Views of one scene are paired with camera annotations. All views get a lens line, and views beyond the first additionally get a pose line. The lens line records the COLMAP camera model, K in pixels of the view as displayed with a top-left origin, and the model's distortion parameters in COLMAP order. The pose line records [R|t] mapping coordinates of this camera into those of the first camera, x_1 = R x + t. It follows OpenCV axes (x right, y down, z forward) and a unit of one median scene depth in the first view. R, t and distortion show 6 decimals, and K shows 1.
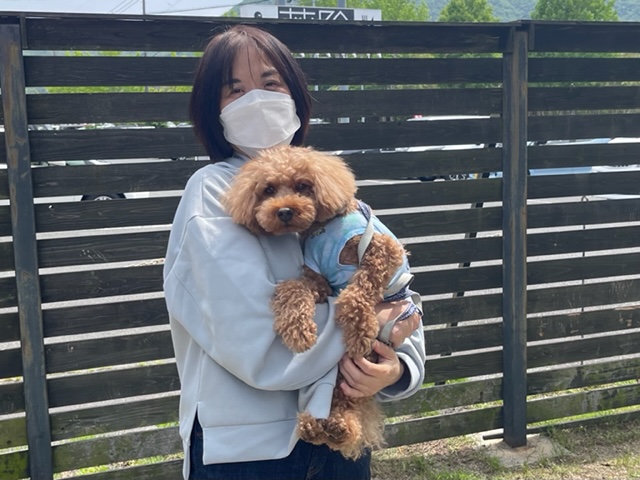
lens RADIAL K [[813.8, 0, 328.9], [0, 813.8, 222.0], [0, 0, 1]] dist [0.012620, -0.002359]
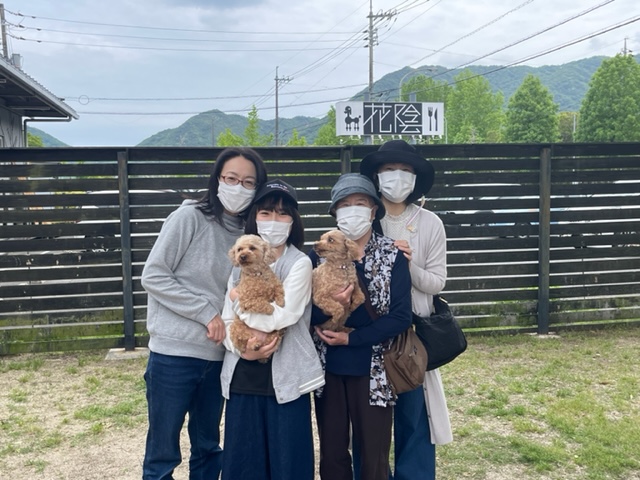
lens RADIAL K [[671.5, 0, 320.9], [0, 671.5, 233.8], [0, 0, 1]] dist [0.019948, -0.024734]
pose [[0.985167, 0.019529, -0.170484, 0.447985], [-0.028179, 0.998427, -0.048466, 0.076972], [0.169270, 0.052551, 0.984168, -0.732743]]
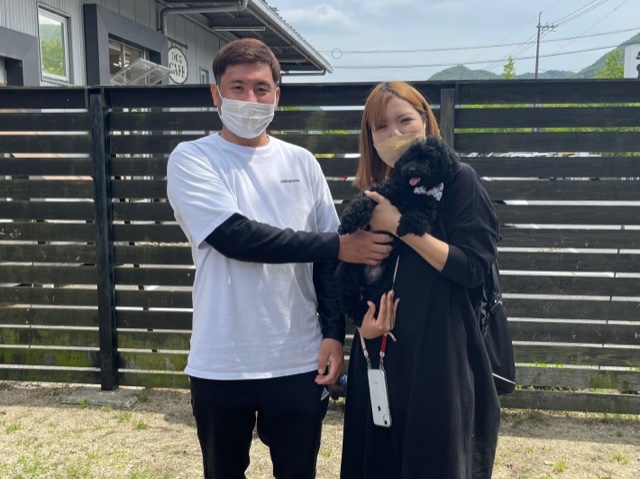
lens RADIAL K [[680.7, 0, 332.0], [0, 680.7, 238.5], [0, 0, 1]] dist [0.018925, 0.005767]
pose [[0.876970, 0.085316, -0.472911, 0.043196], [-0.079412, 0.996313, 0.032480, 0.015420], [0.473938, 0.009071, 0.880511, -0.196517]]
